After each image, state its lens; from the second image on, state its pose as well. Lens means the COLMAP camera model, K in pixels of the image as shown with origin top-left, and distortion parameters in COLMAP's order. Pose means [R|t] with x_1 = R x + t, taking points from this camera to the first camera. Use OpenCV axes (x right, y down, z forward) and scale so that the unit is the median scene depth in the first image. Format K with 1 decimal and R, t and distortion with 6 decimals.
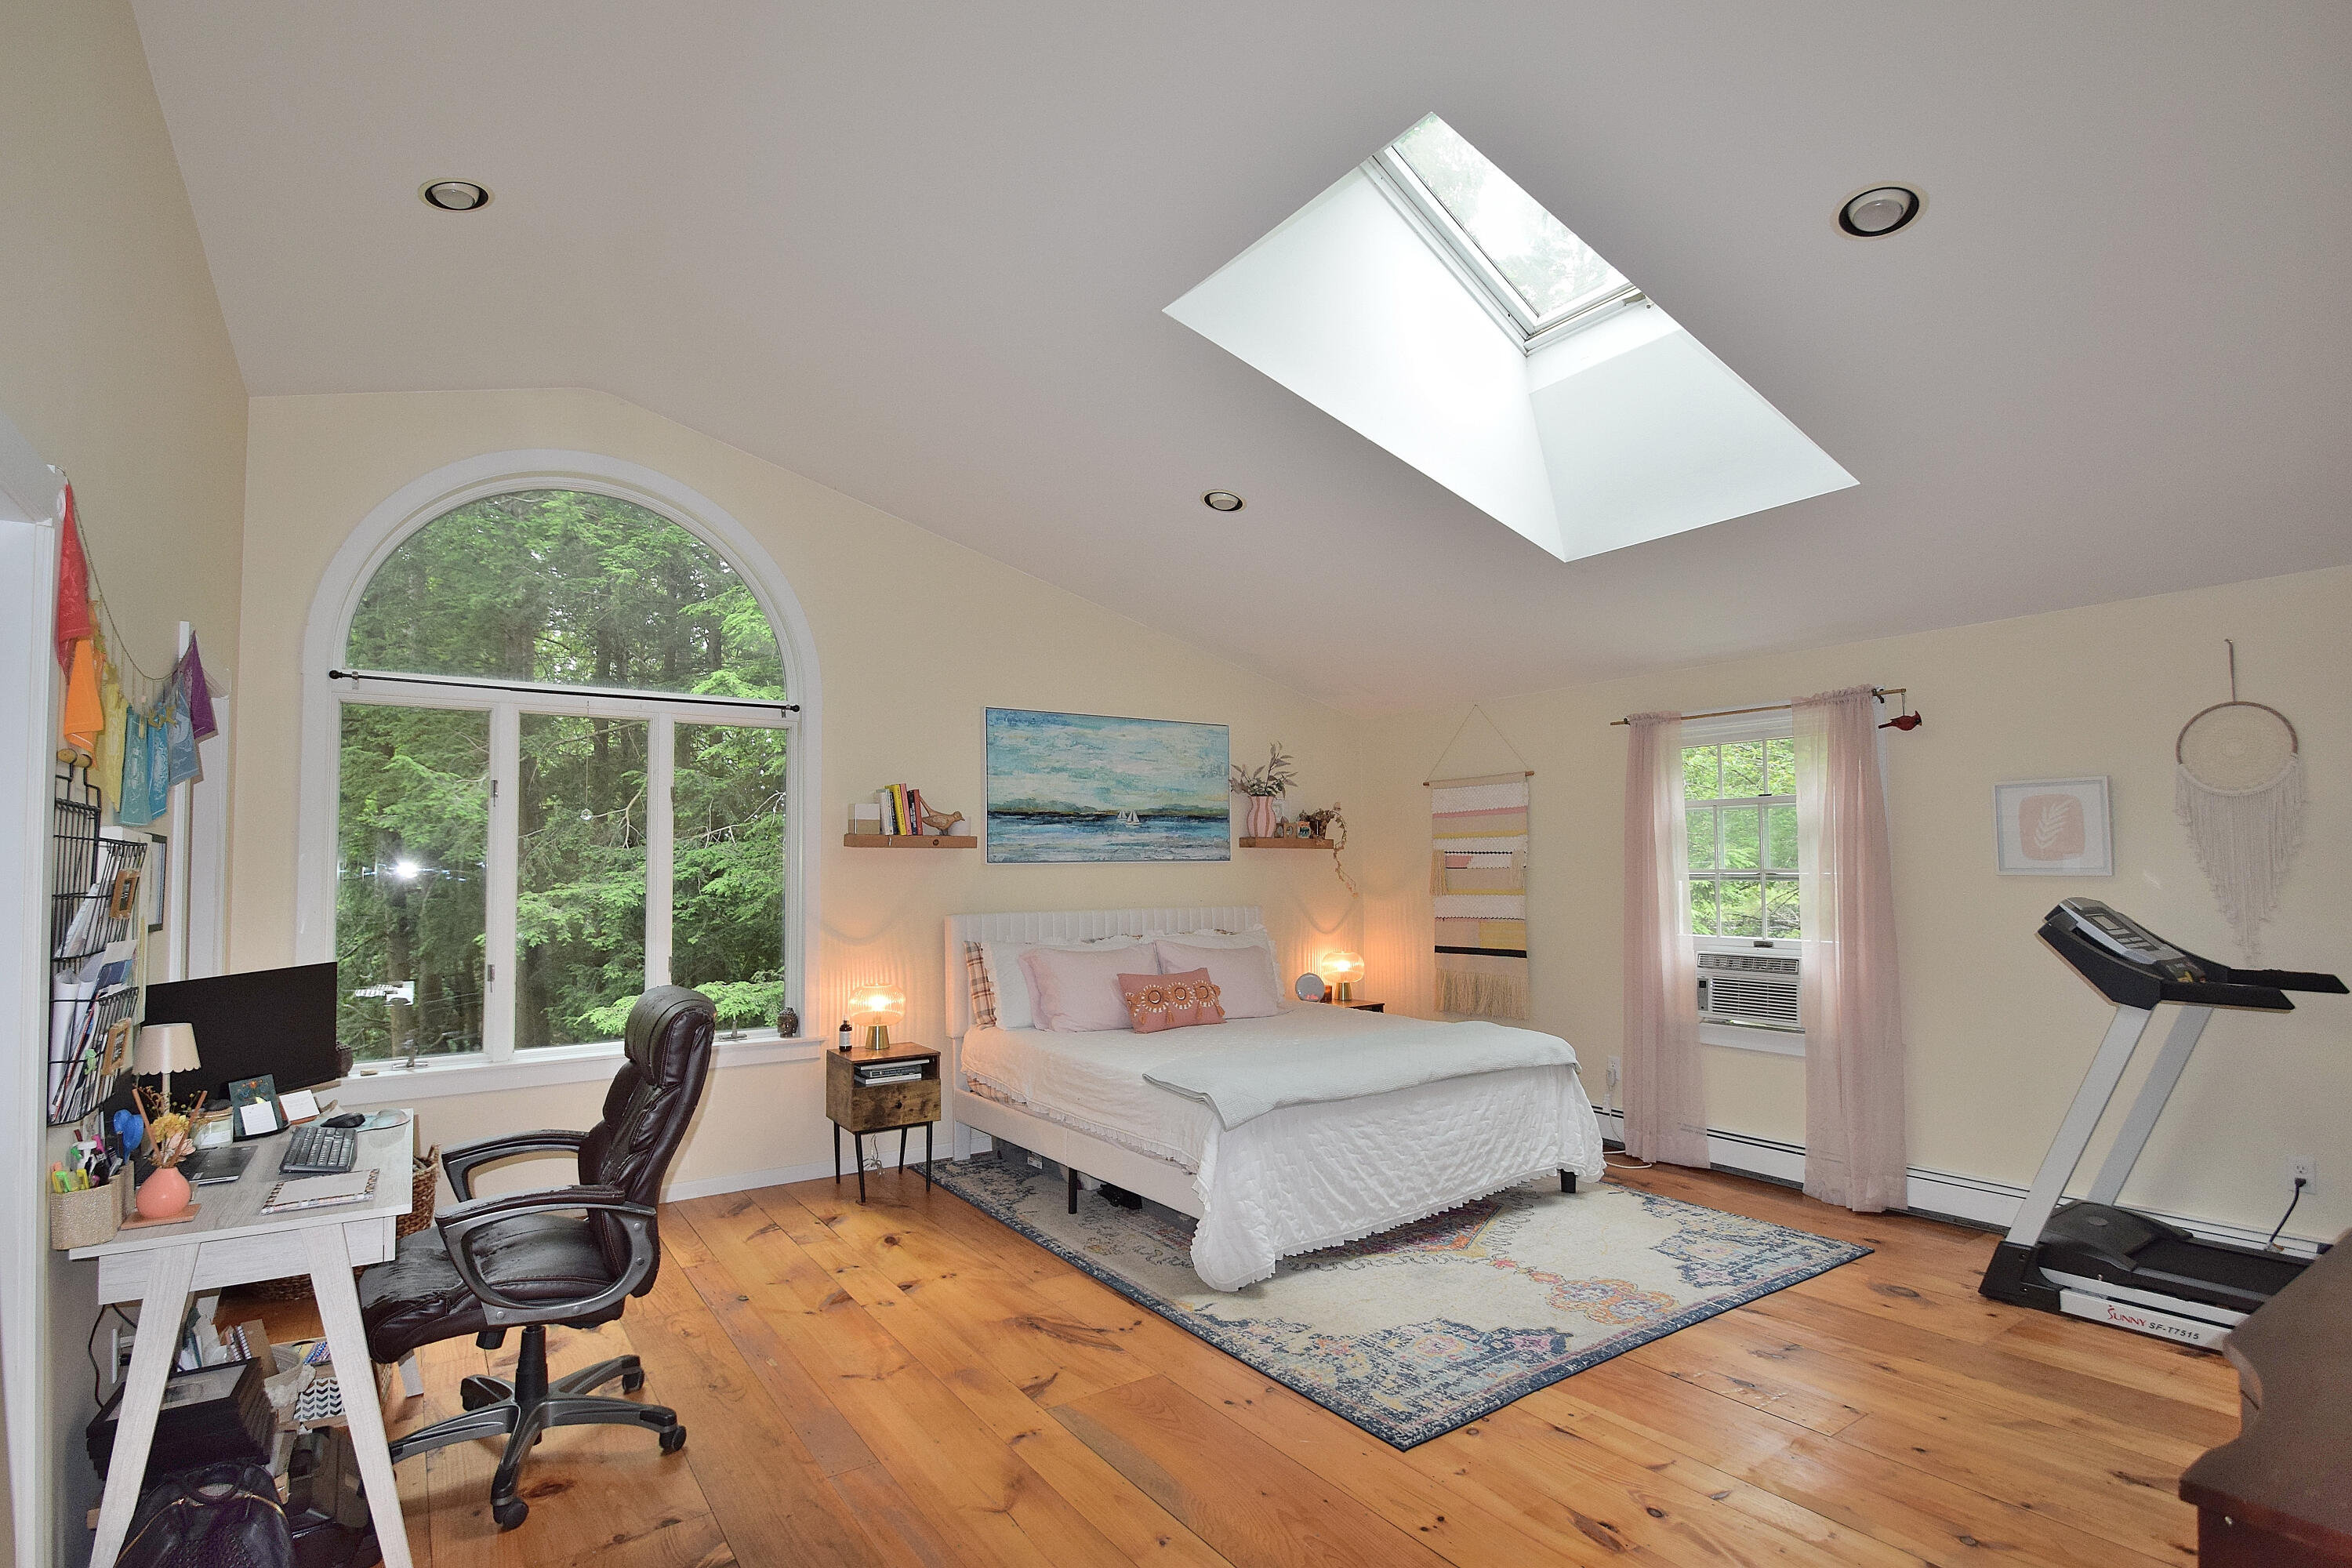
lens RADIAL K [[1166.4, 0, 1167.4], [0, 1166.4, 821.2], [0, 0, 1]] dist [0.001209, -0.017291]
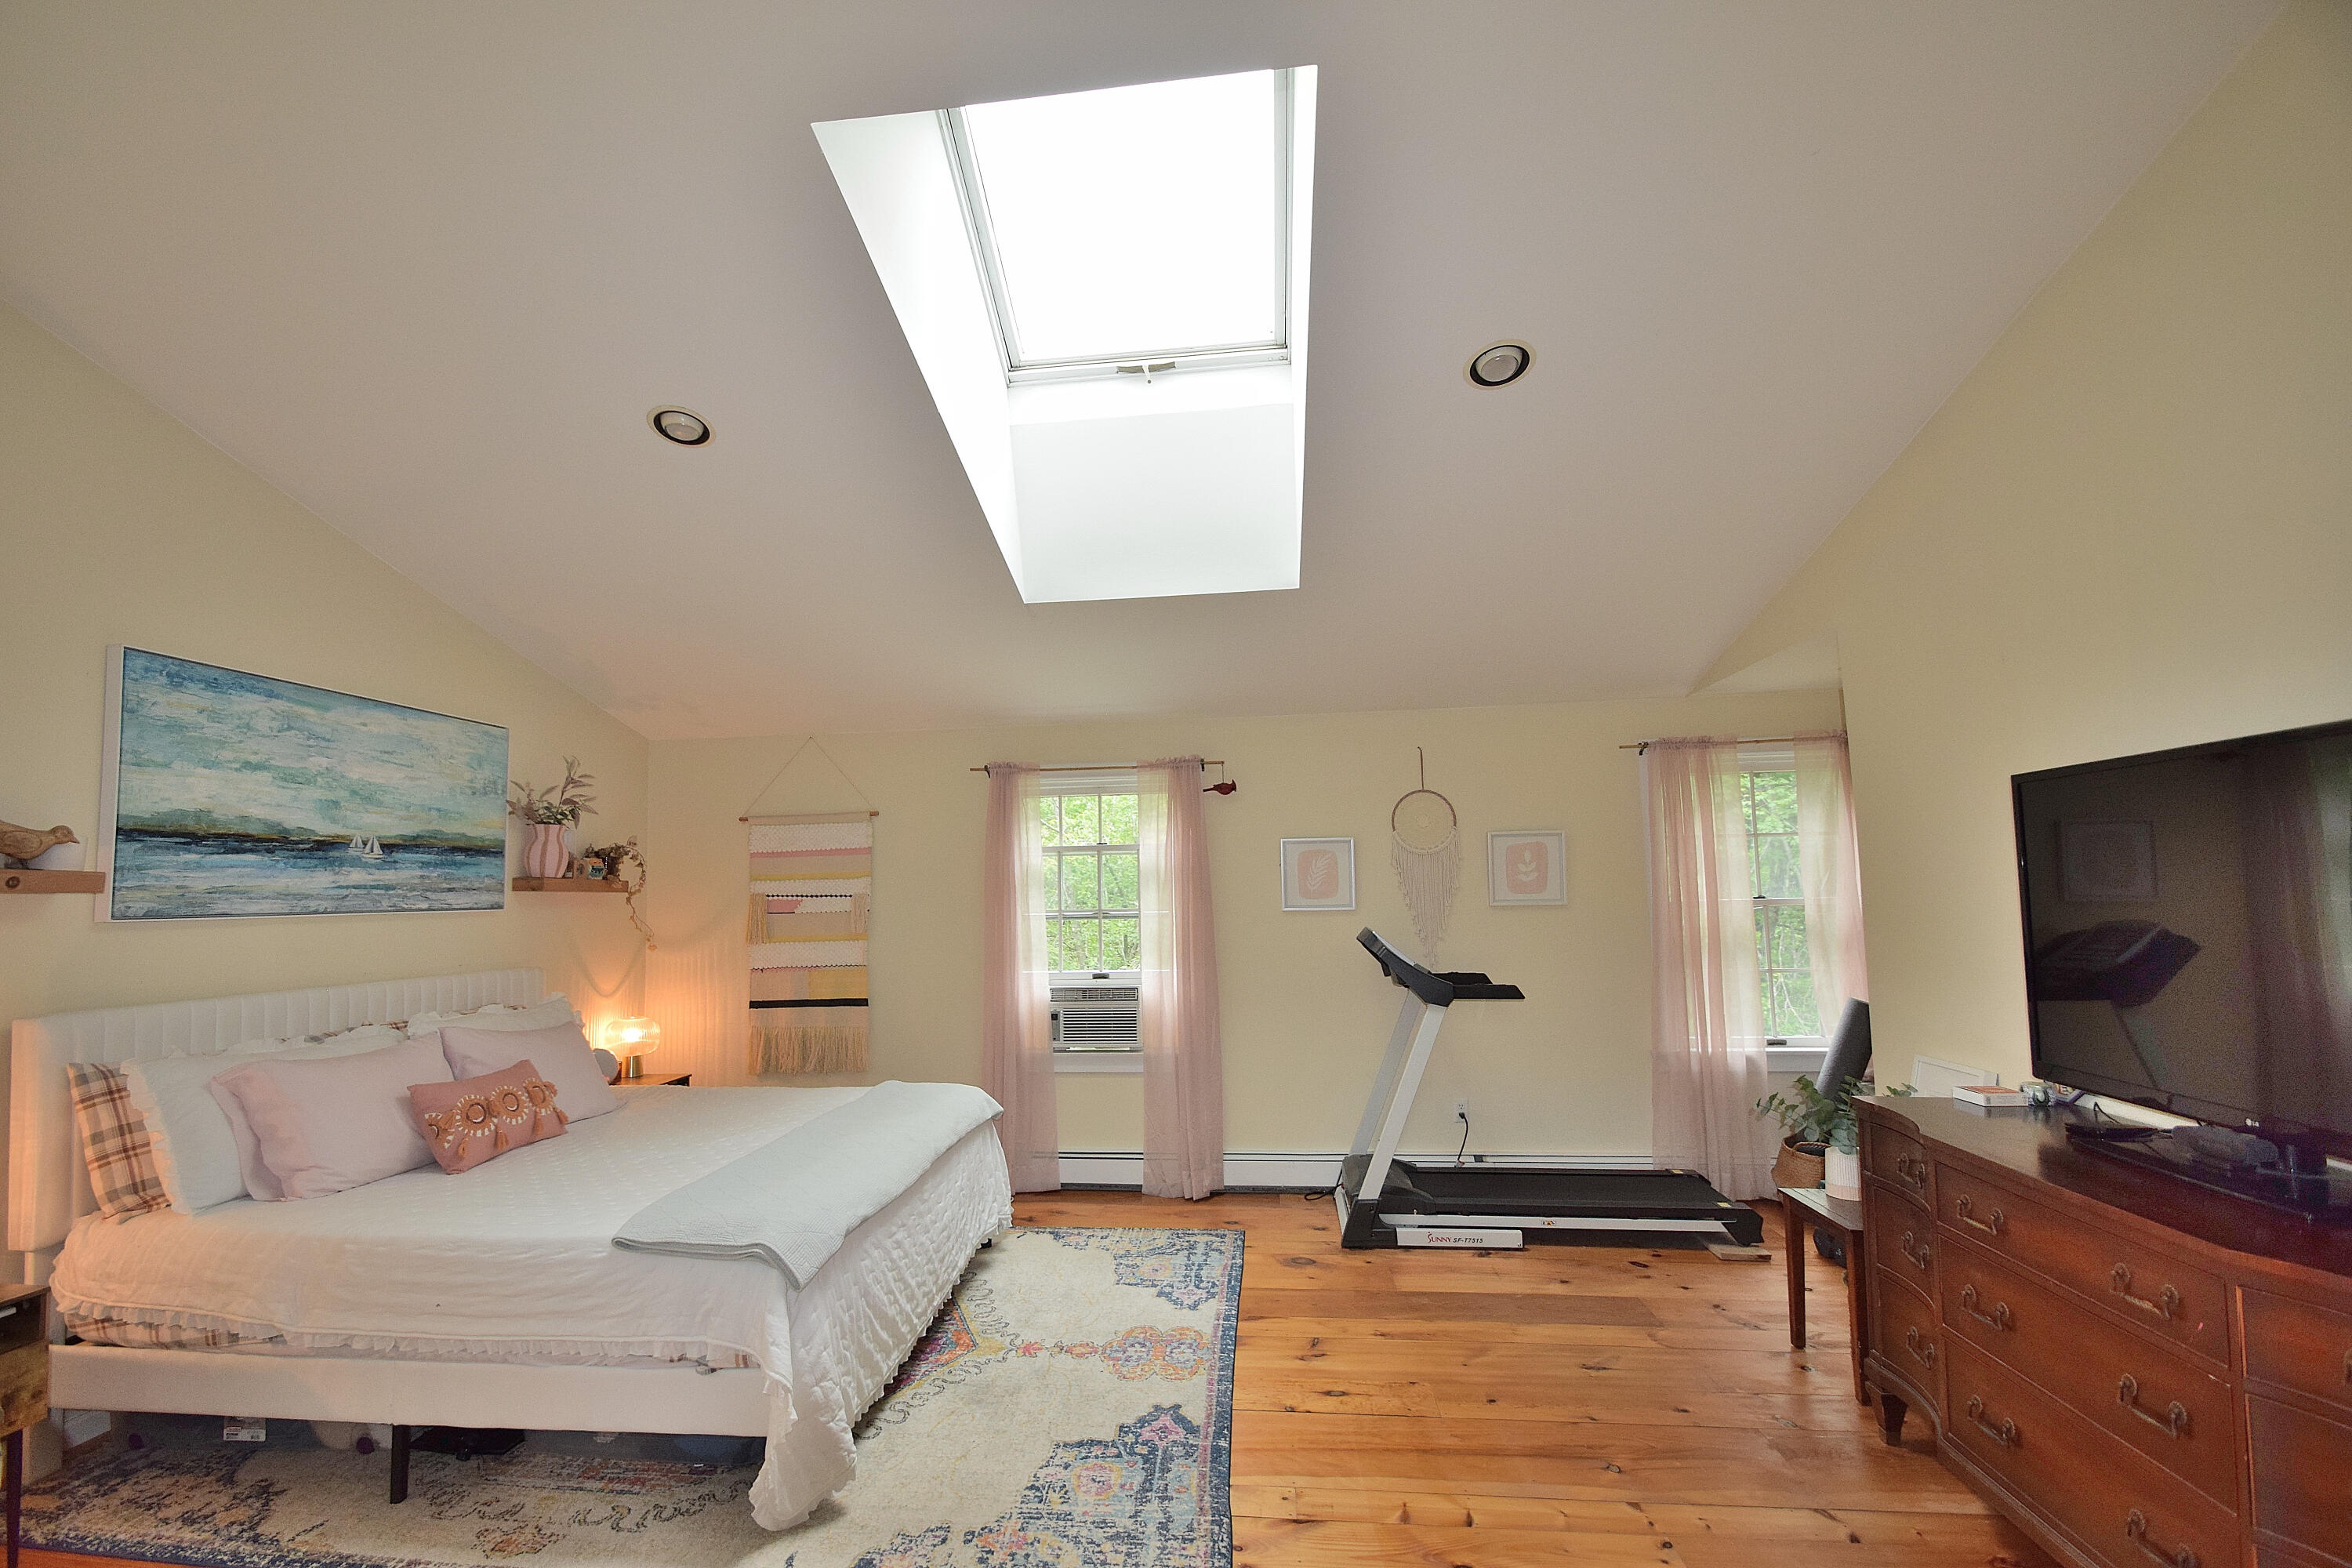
lens RADIAL K [[1029.0, 0, 1131.5], [0, 1029.0, 817.9], [0, 0, 1]] dist [0.003622, -0.009058]
pose [[0.646956, 0.051453, 0.760790, -0.225520], [-0.014712, 0.998377, -0.055011, 0.007108], [-0.762386, 0.024397, 0.646663, 0.317517]]
